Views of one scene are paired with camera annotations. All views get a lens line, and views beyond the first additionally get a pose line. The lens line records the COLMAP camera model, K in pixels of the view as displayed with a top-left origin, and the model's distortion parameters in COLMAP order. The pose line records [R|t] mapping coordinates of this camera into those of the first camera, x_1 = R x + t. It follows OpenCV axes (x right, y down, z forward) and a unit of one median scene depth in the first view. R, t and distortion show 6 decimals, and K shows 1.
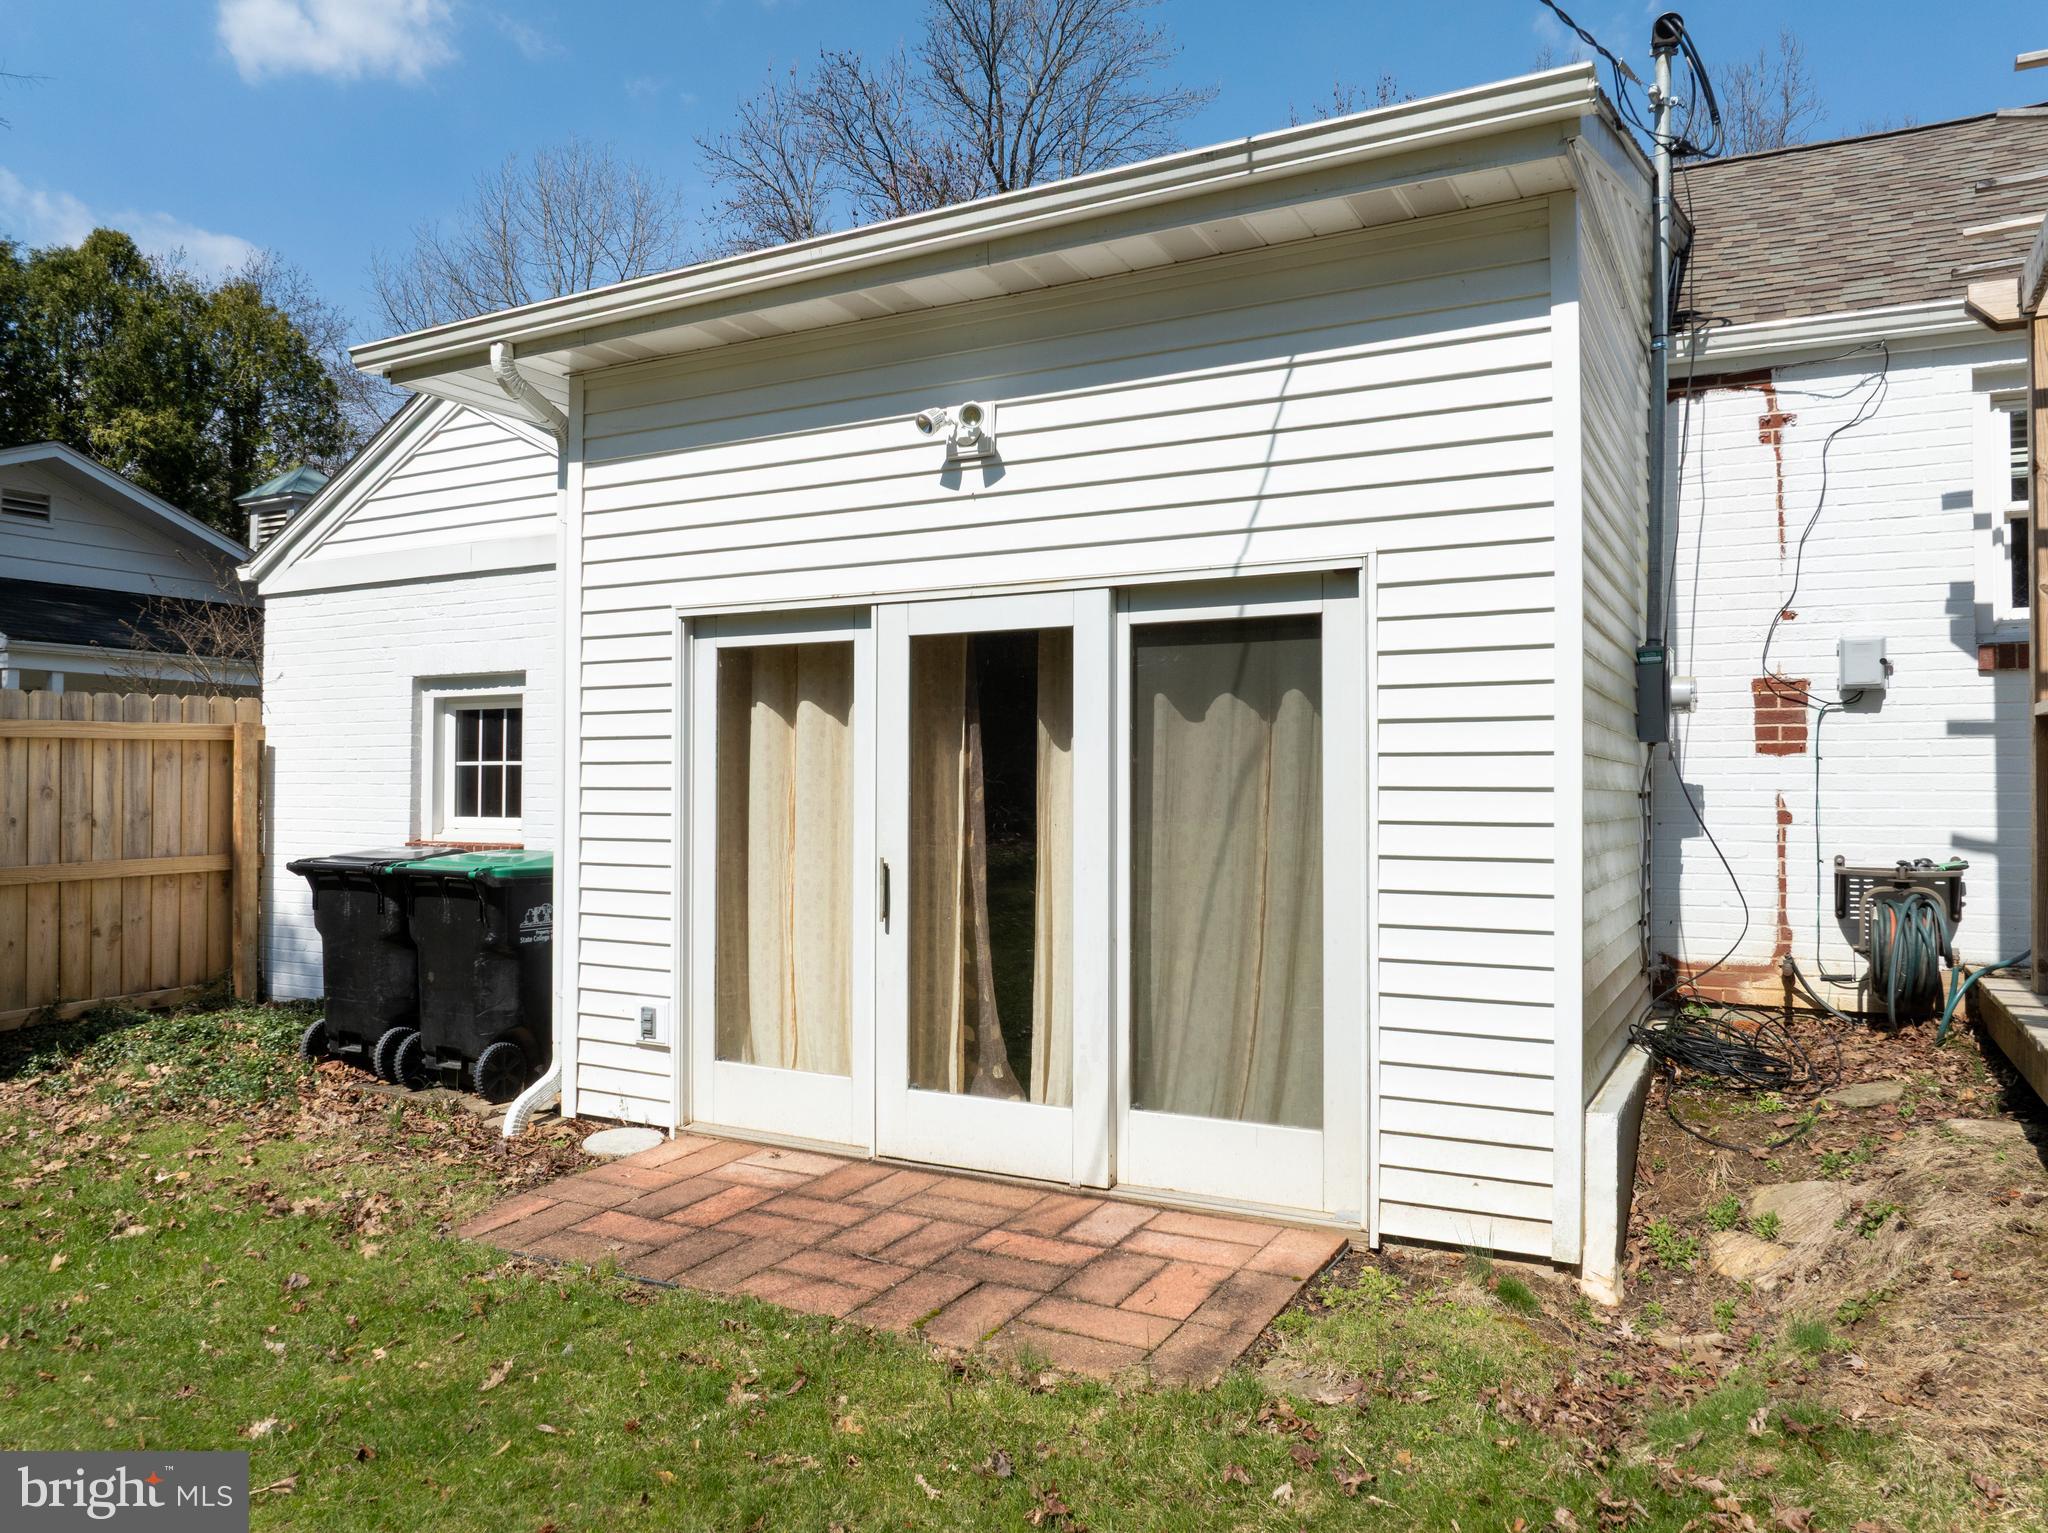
lens RADIAL K [[1434.0, 0, 1024.0], [0, 1434.0, 766.5], [0, 0, 1]] dist [-0.031613, -0.002781]
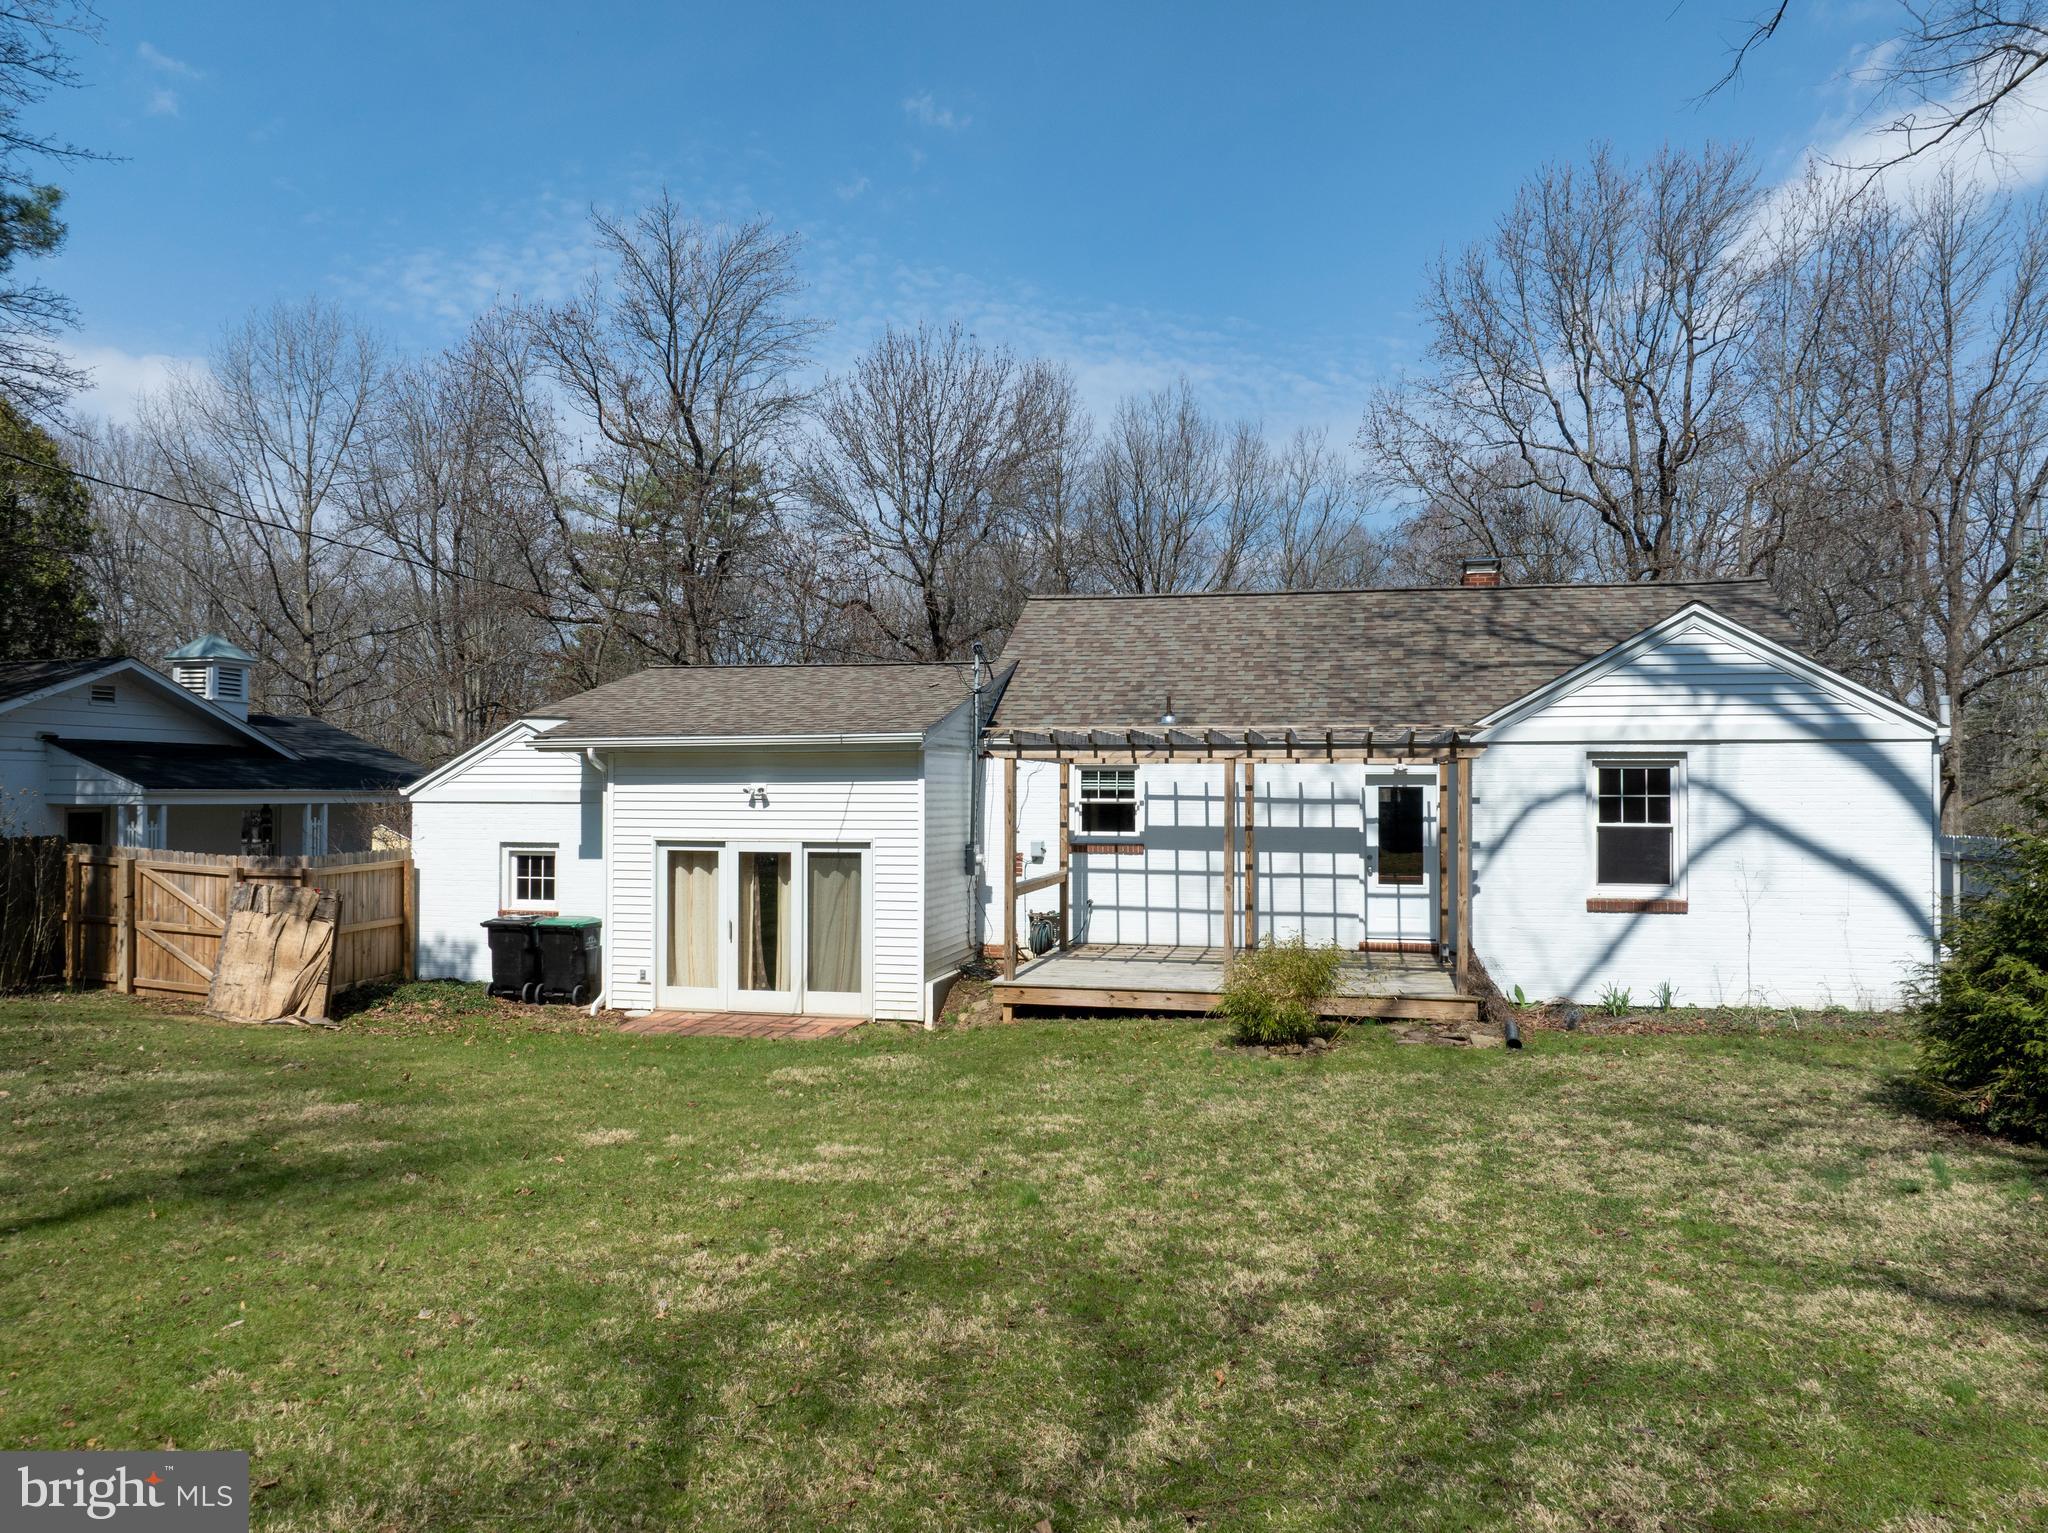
lens RADIAL K [[1421.4, 0, 1024.0], [0, 1421.4, 766.5], [0, 0, 1]] dist [-0.025153, -0.001114]
pose [[0.963890, 0.002227, 0.266290, -0.315224], [-0.002612, 0.999996, 0.001093, -0.290563], [-0.266286, -0.001749, 0.963892, -2.296716]]
